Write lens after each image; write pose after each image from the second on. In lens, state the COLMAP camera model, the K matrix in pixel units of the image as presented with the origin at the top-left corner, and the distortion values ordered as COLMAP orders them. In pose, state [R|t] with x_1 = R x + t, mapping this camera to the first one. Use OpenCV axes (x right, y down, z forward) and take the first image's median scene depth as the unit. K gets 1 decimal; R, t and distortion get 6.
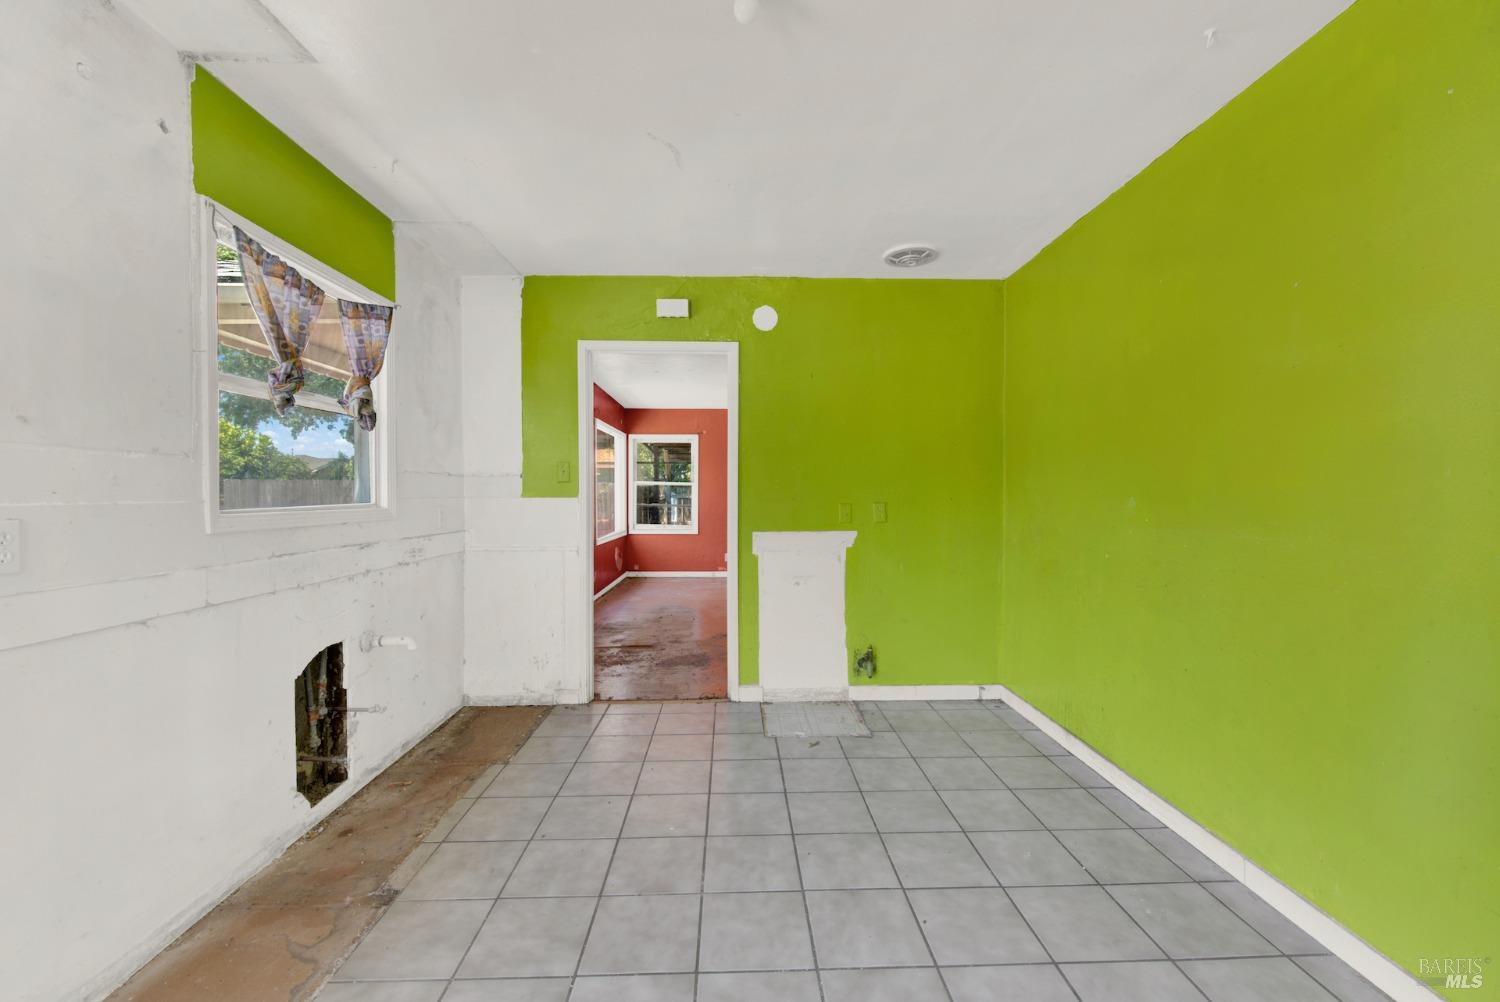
lens RADIAL K [[600.8, 0, 747.1], [0, 600.8, 504.4], [0, 0, 1]] dist [0.002011, -0.000623]
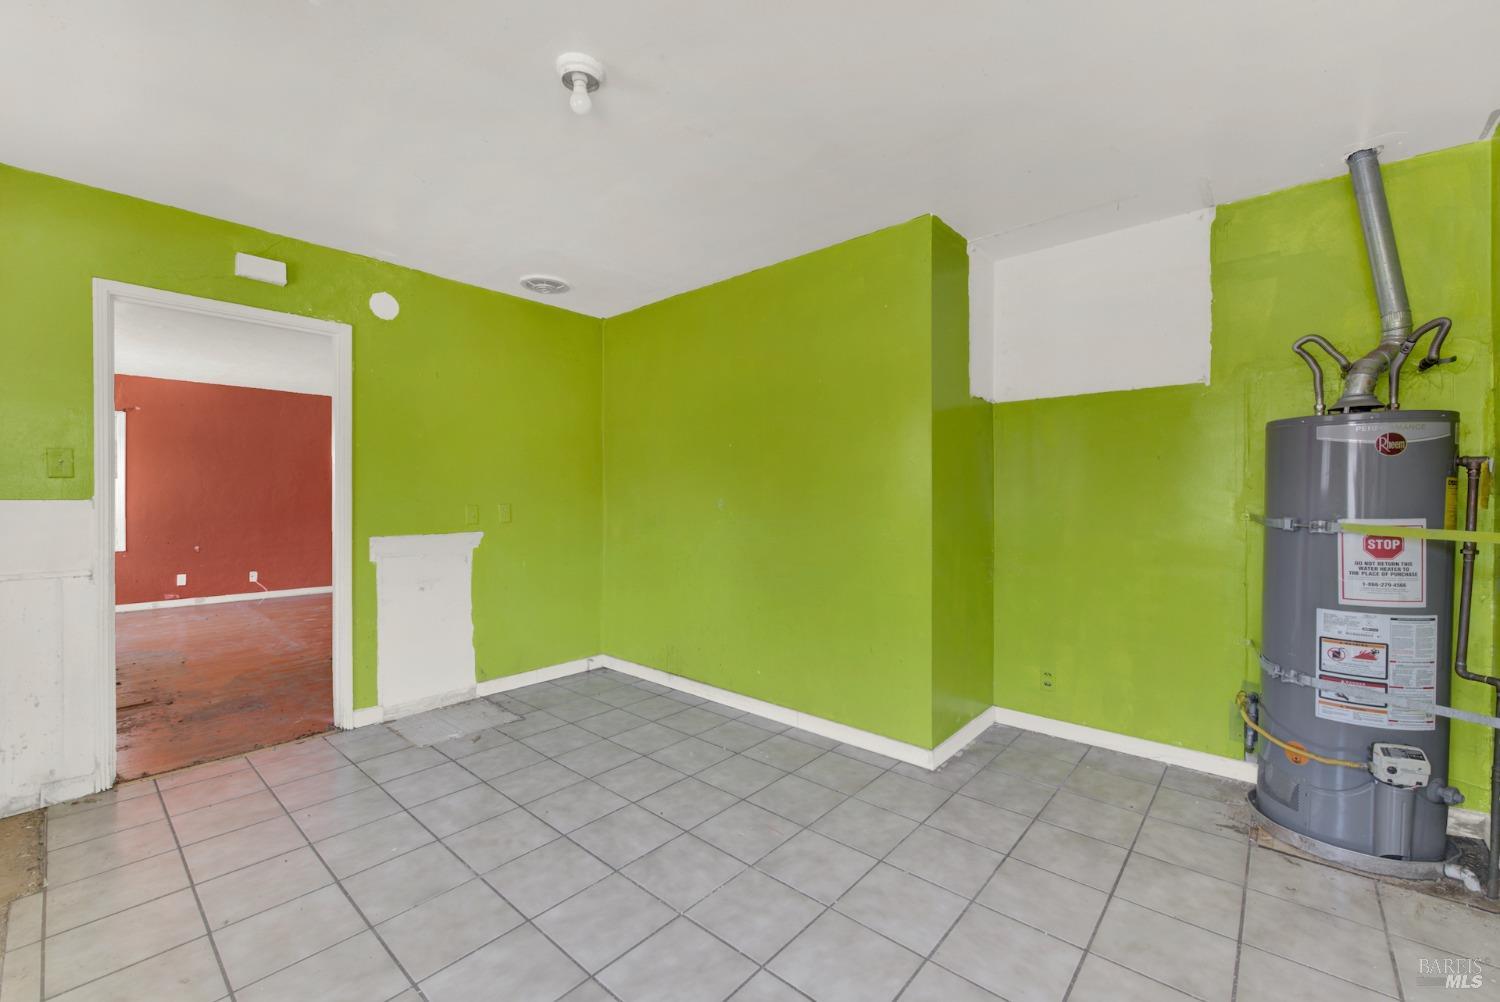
lens RADIAL K [[614.9, 0, 723.4], [0, 614.9, 498.2], [0, 0, 1]] dist [-0.000841, -0.000530]
pose [[0.695315, -0.000531, 0.718705, -0.308171], [0.010083, 0.999909, -0.009016, 0.000696], [-0.718634, 0.013516, 0.695257, -0.034264]]
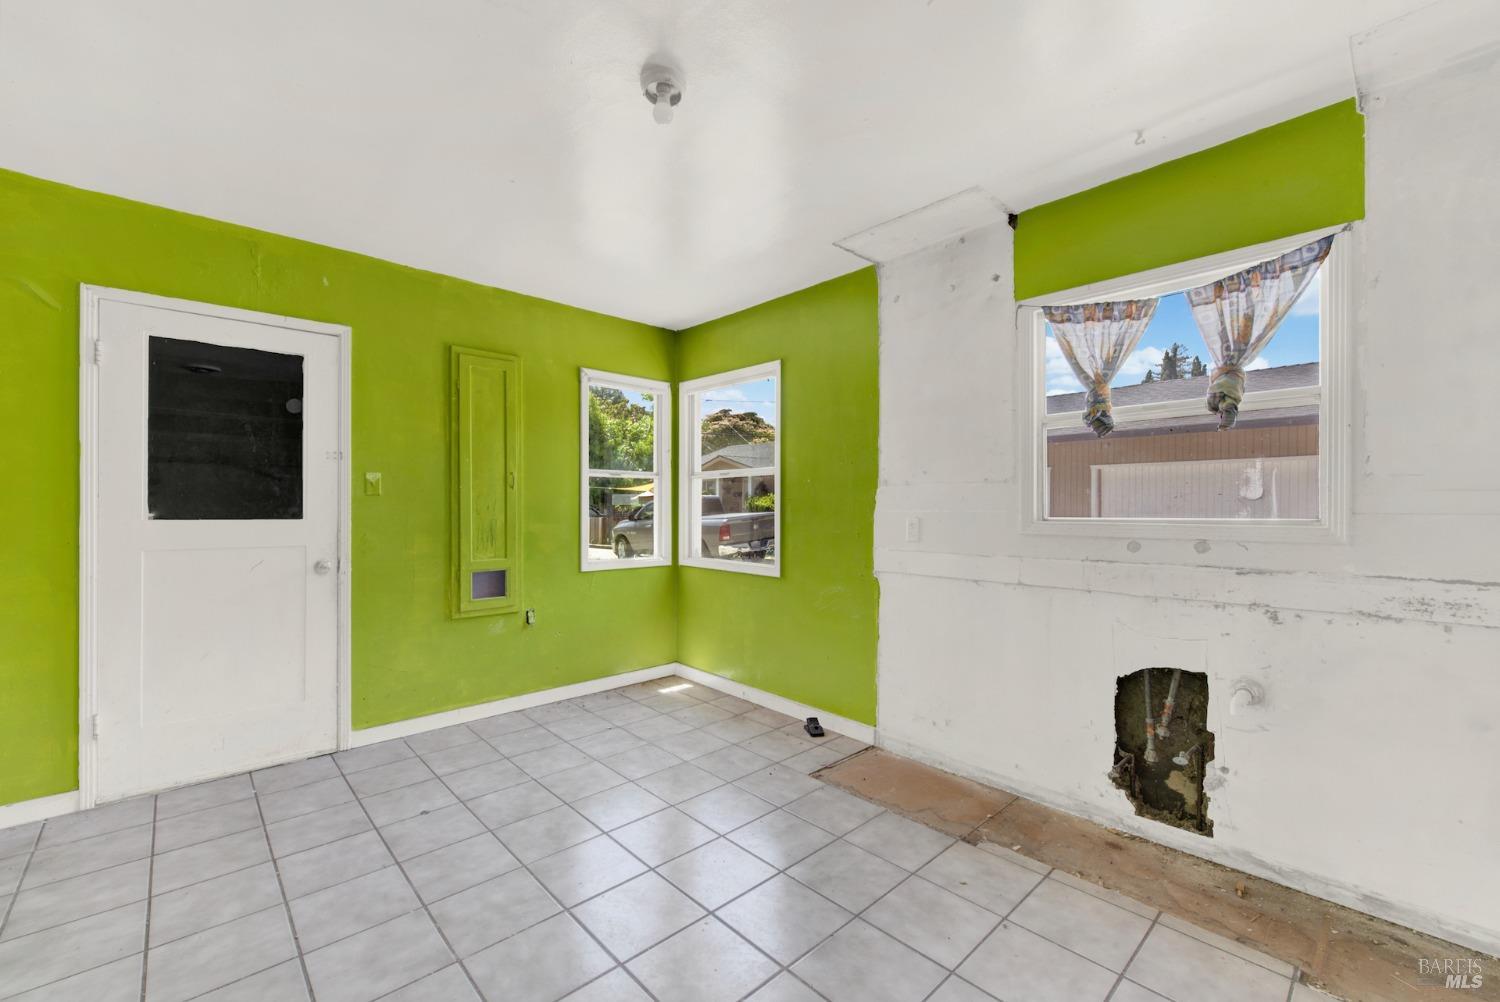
lens RADIAL K [[600.8, 0, 747.1], [0, 600.8, 504.4], [0, 0, 1]] dist [0.002011, -0.000623]
pose [[-0.739069, 0.000989, -0.673629, 0.308443], [-0.010026, 0.999872, 0.012468, -0.018492], [0.673555, 0.015968, -0.738964, 0.892917]]
